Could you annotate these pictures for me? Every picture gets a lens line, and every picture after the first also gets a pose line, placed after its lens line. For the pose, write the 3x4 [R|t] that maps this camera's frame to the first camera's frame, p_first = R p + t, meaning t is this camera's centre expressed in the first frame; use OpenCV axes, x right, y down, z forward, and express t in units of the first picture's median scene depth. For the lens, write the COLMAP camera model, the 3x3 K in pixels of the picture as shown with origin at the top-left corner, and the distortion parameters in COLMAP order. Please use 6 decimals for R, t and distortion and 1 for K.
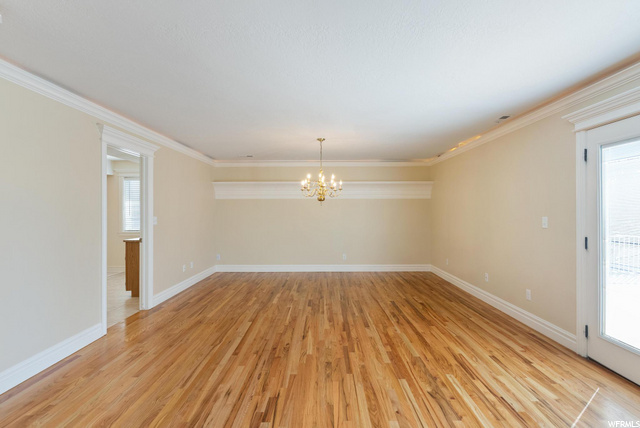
lens RADIAL K [[303.2, 0, 306.6], [0, 303.2, 211.8], [0, 0, 1]] dist [0.000445, 0.000069]
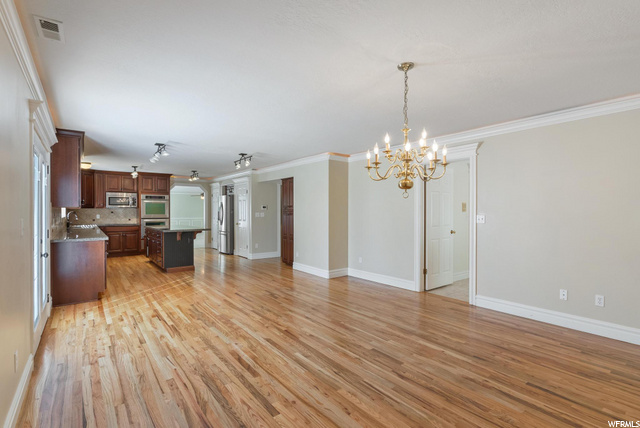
lens RADIAL K [[308.9, 0, 320.0], [0, 308.9, 214.0], [0, 0, 1]] dist [0.001147, -0.000146]
pose [[-0.755144, 0.009487, -0.655490, 0.594181], [0.002246, 0.999927, 0.011885, 0.000413], [0.655555, 0.007503, -0.755110, 1.563263]]
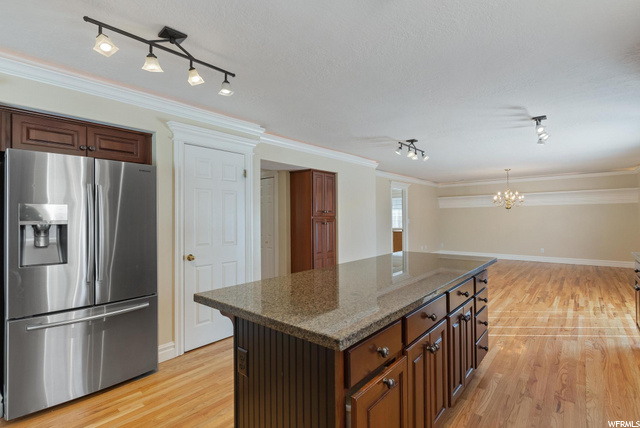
lens RADIAL K [[299.0, 0, 336.0], [0, 299.0, 212.6], [0, 0, 1]] dist [0.001218, 0.000319]
pose [[0.808179, -0.016885, -0.588694, 0.279977], [0.008699, 0.999822, -0.016735, 0.000941], [0.588872, 0.008404, 0.808182, -0.894969]]
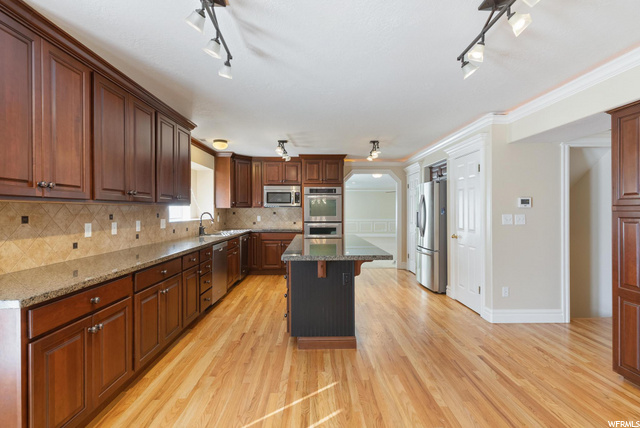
lens RADIAL K [[303.2, 0, 306.6], [0, 303.2, 211.8], [0, 0, 1]] dist [0.000445, 0.000069]
pose [[-0.999478, 0.005164, -0.031887, 0.138005], [0.005117, 0.999986, 0.001551, 0.003259], [0.031894, 0.001387, -0.999490, 0.534049]]
